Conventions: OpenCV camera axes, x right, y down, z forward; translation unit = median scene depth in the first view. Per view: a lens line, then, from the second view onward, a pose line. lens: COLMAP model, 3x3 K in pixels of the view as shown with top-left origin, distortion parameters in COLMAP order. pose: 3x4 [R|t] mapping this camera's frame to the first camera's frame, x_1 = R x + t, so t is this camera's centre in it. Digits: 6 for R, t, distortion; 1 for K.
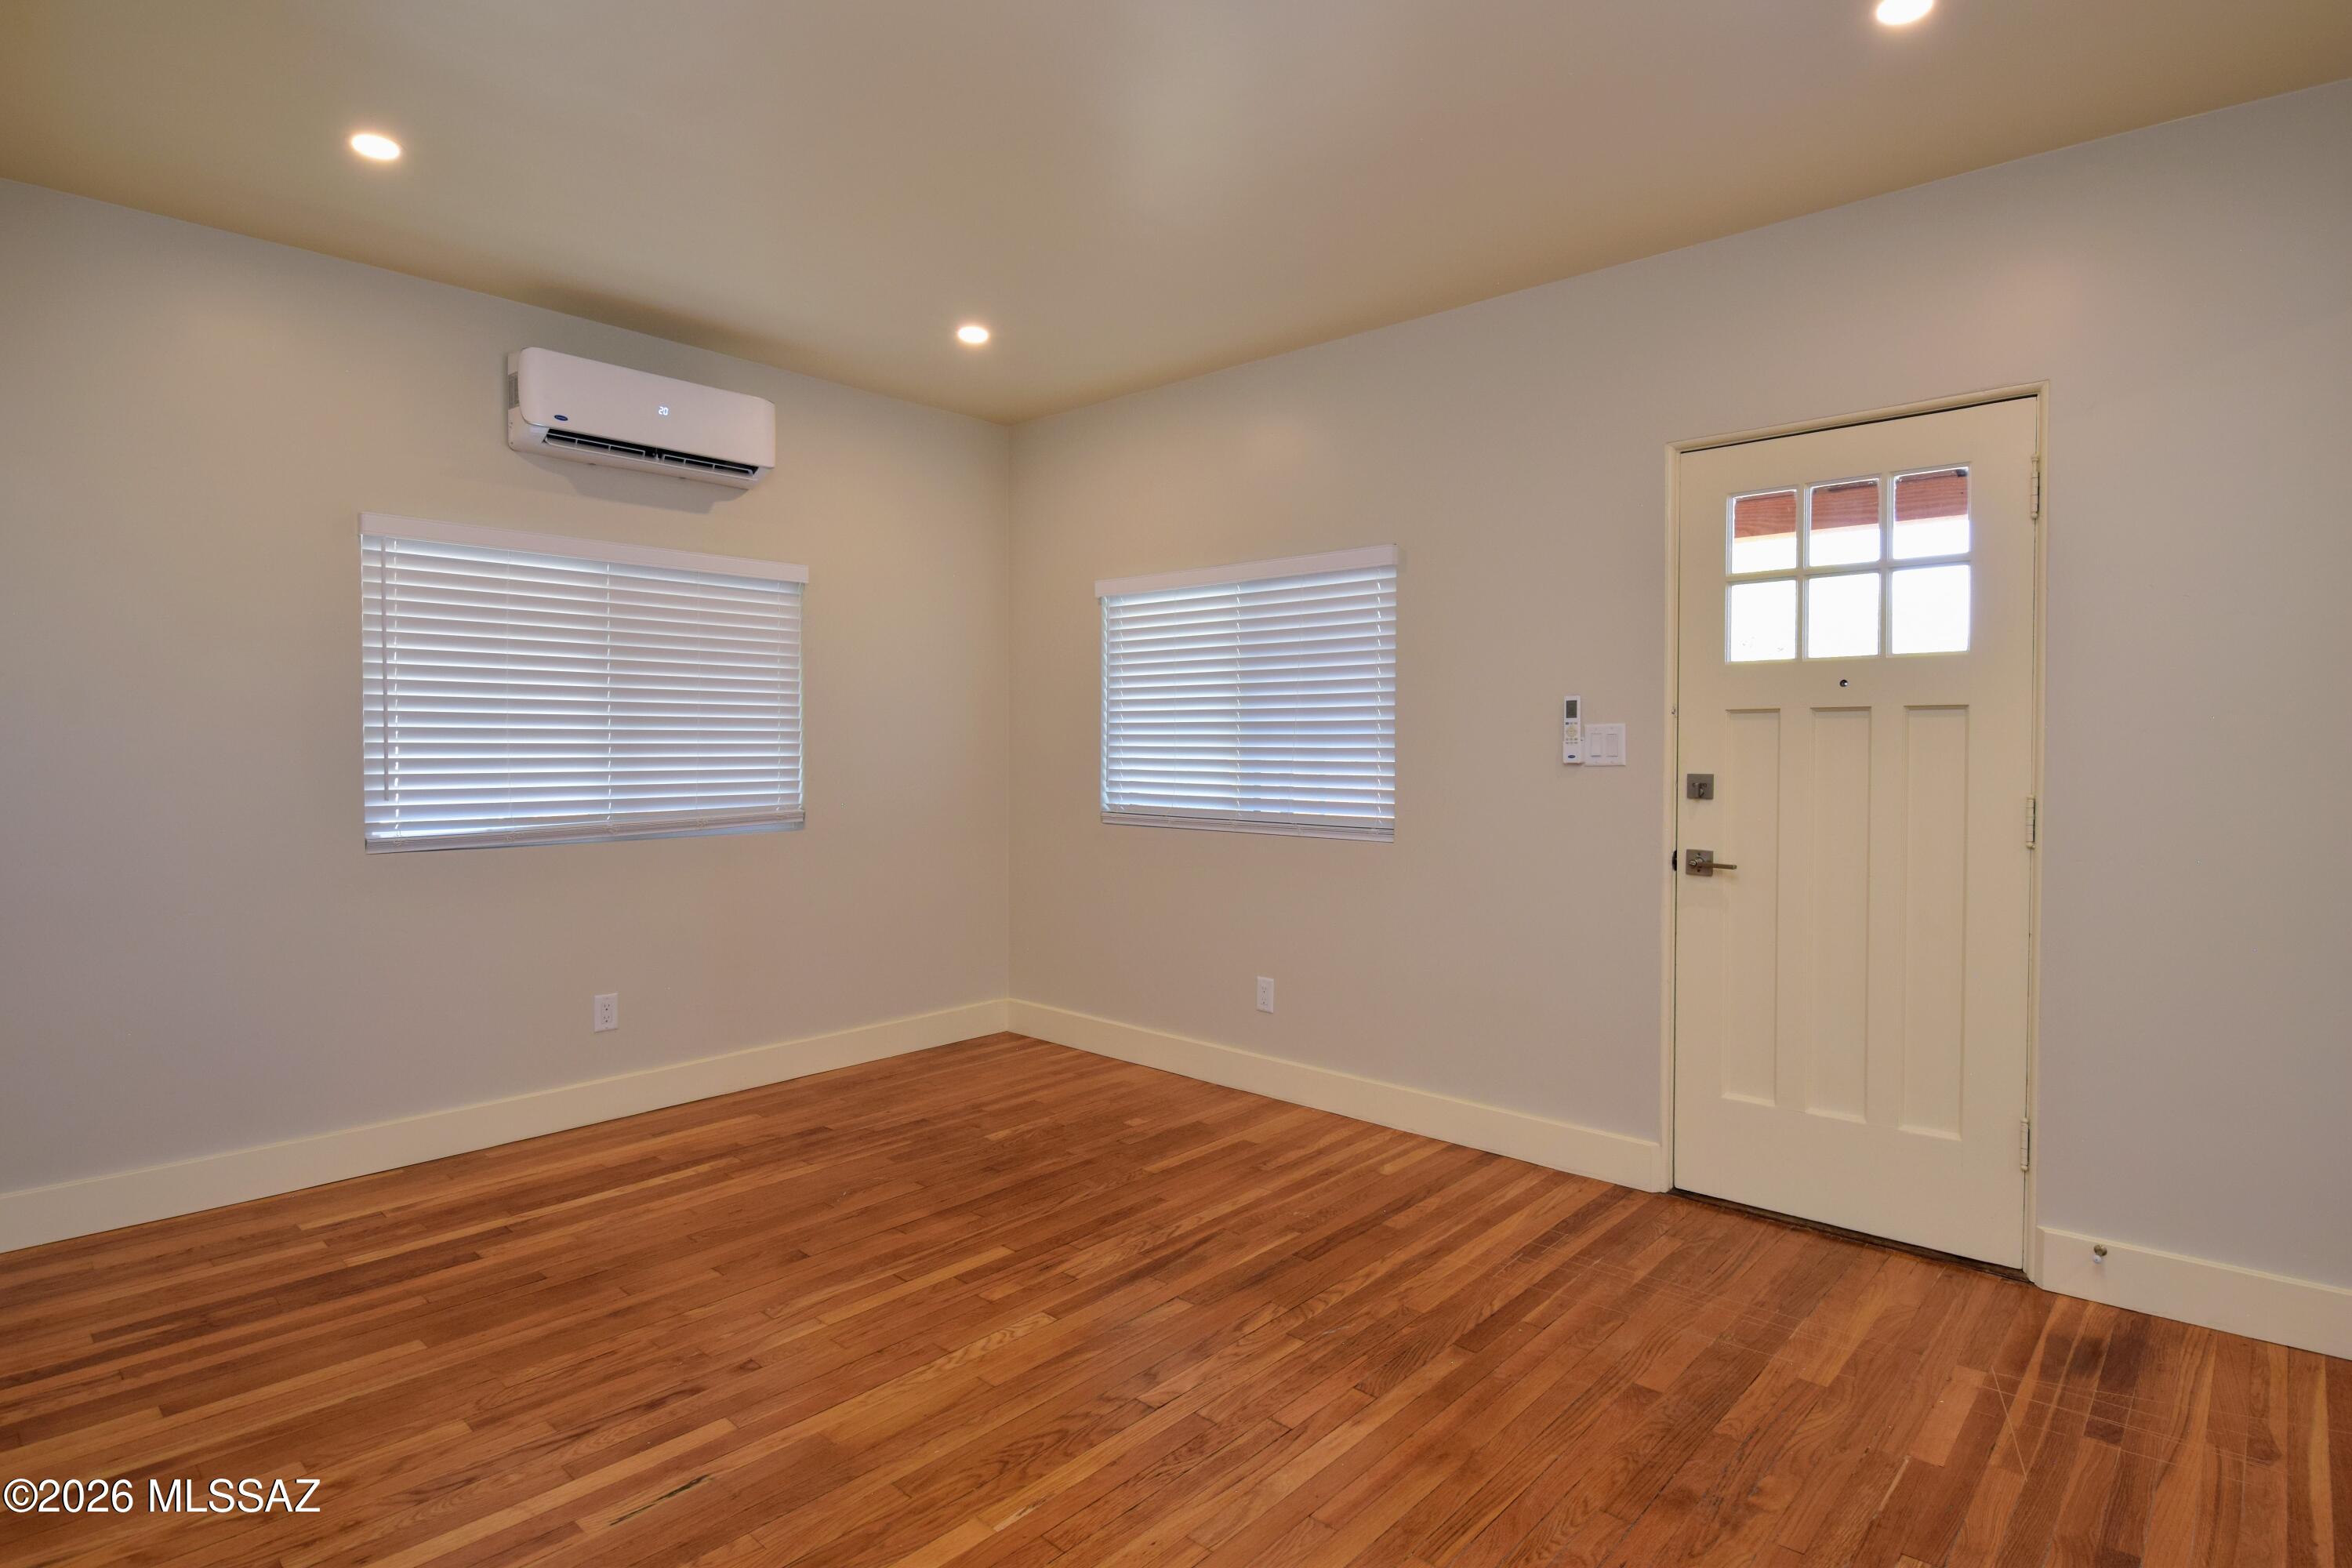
lens RADIAL K [[1203.3, 0, 1203.1], [0, 1203.3, 775.8], [0, 0, 1]] dist [0.018552, -0.025361]
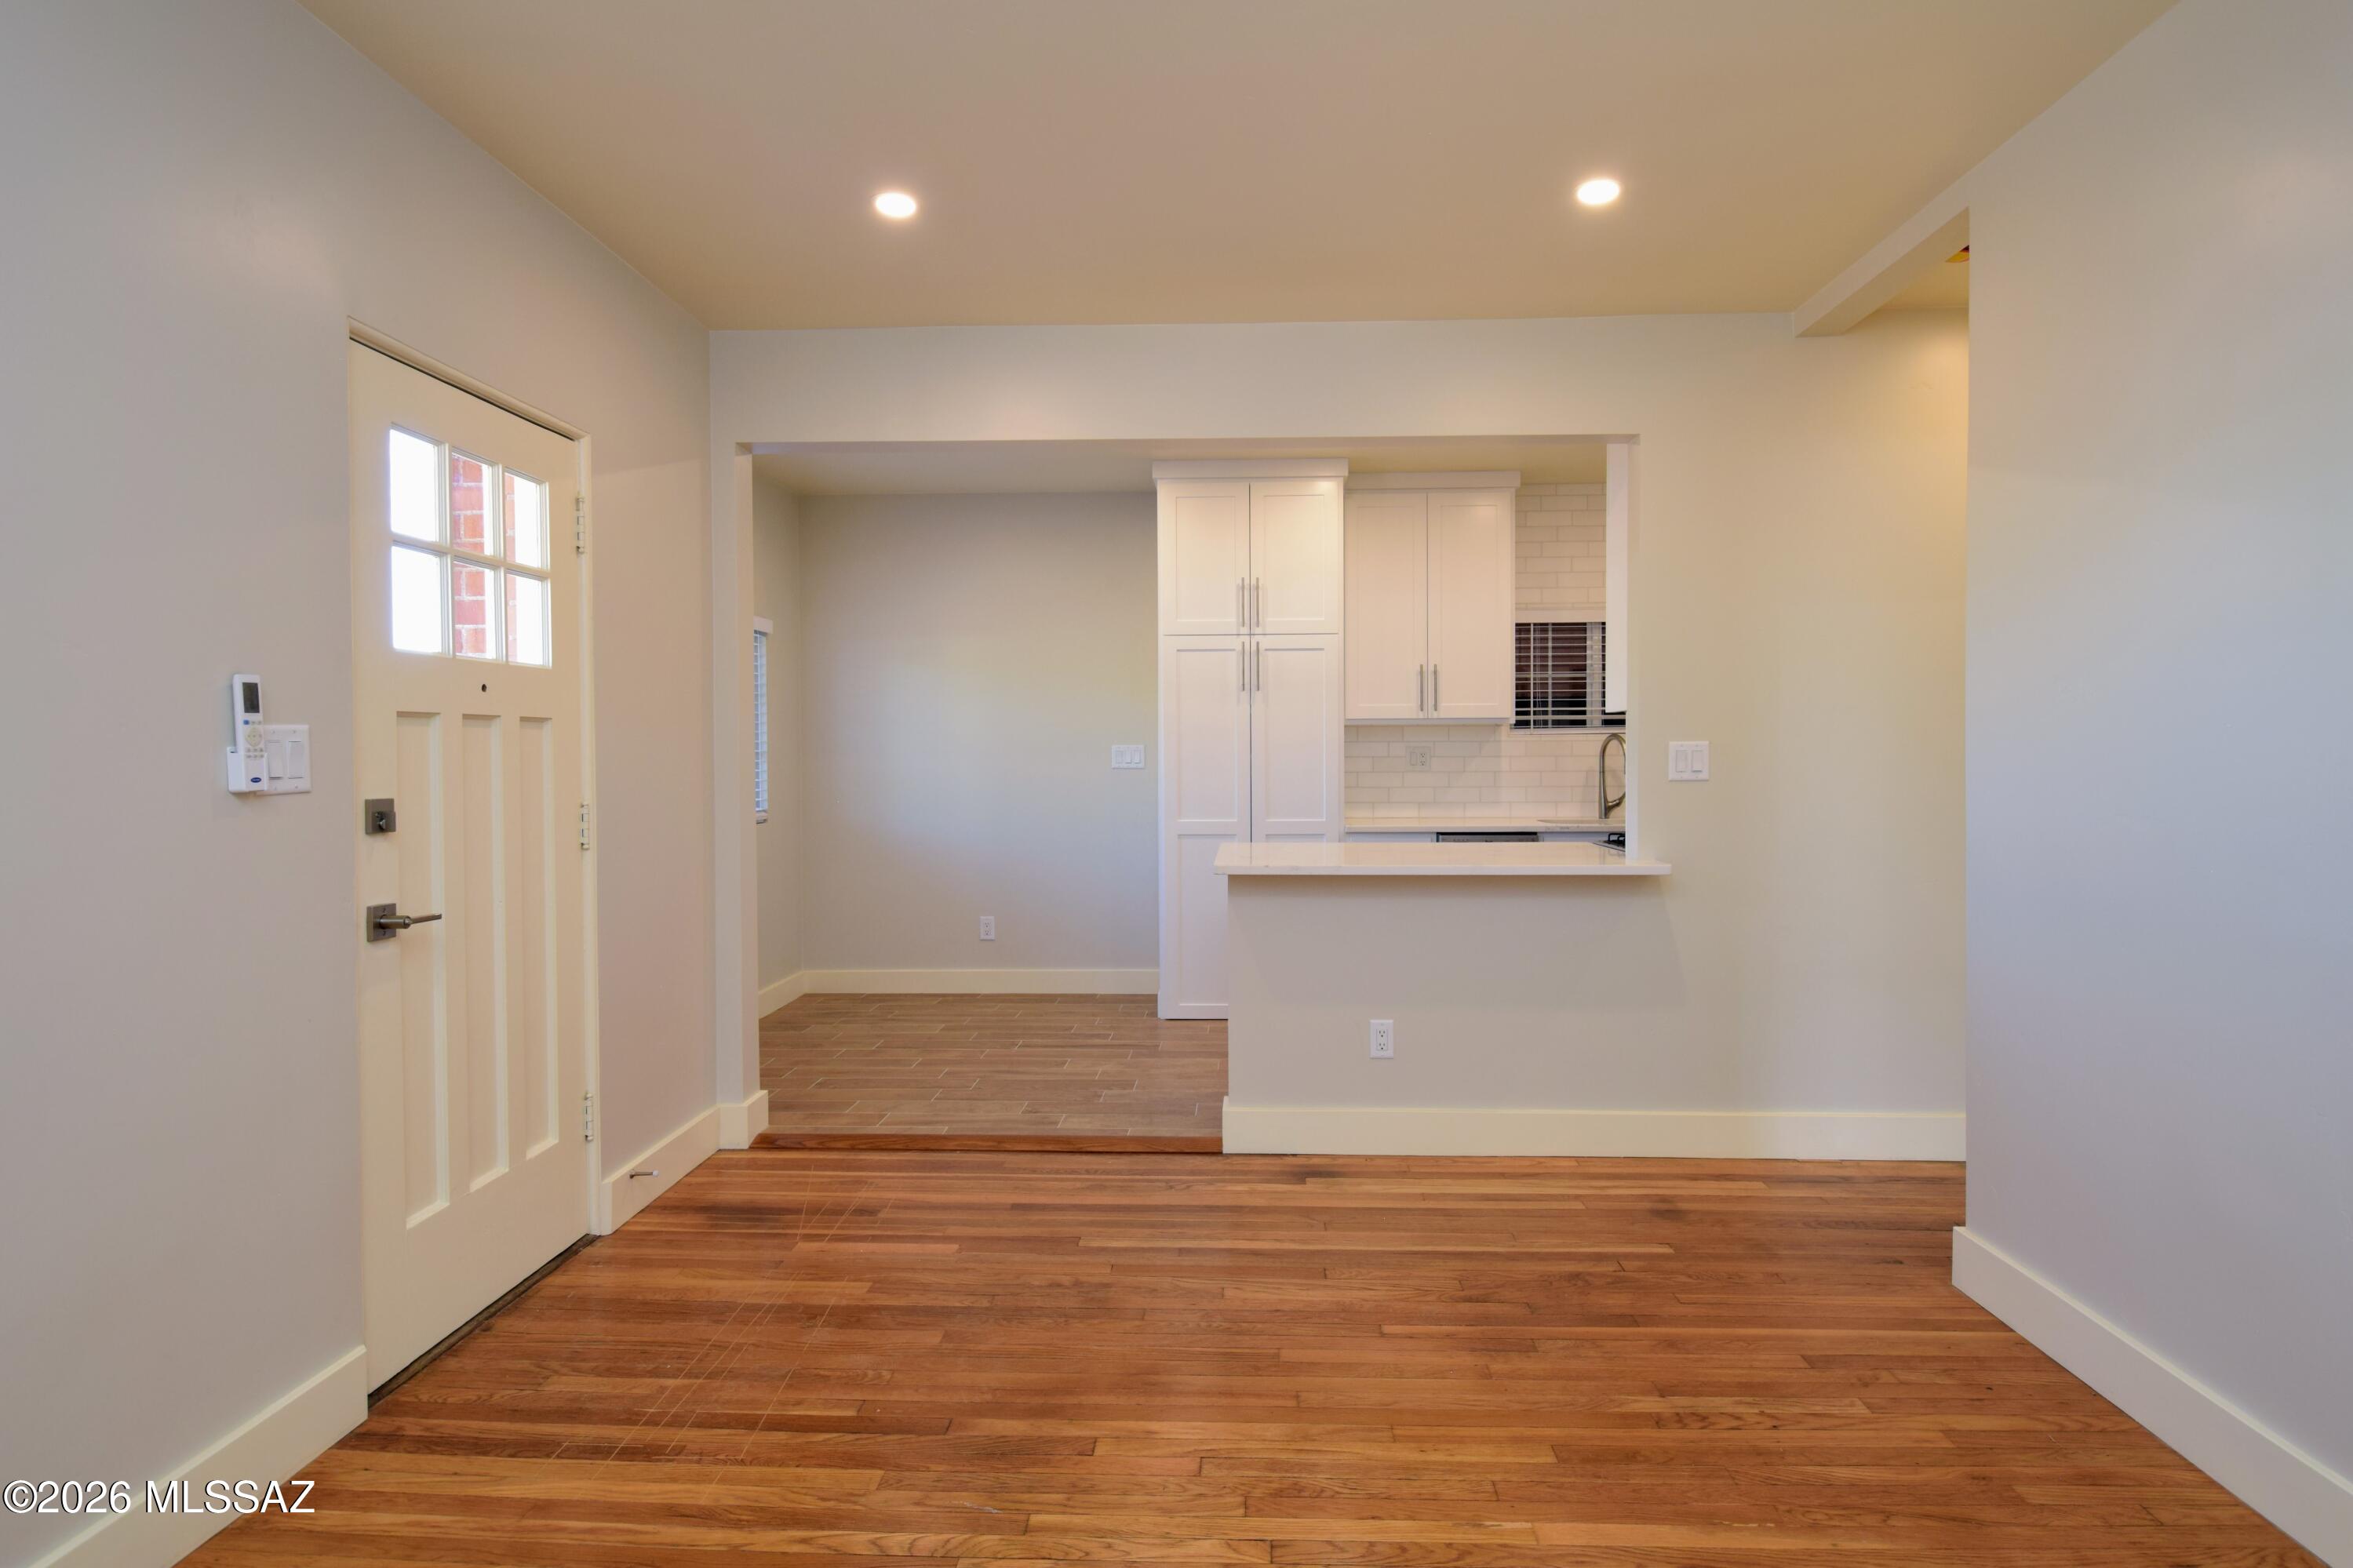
lens RADIAL K [[1217.0, 0, 1199.3], [0, 1217.0, 773.8], [0, 0, 1]] dist [0.020407, -0.028081]
pose [[-0.634561, -0.012283, 0.772775, -0.431194], [0.022834, 0.999139, 0.034631, -0.028661], [-0.772535, 0.039621, -0.633735, 1.014622]]
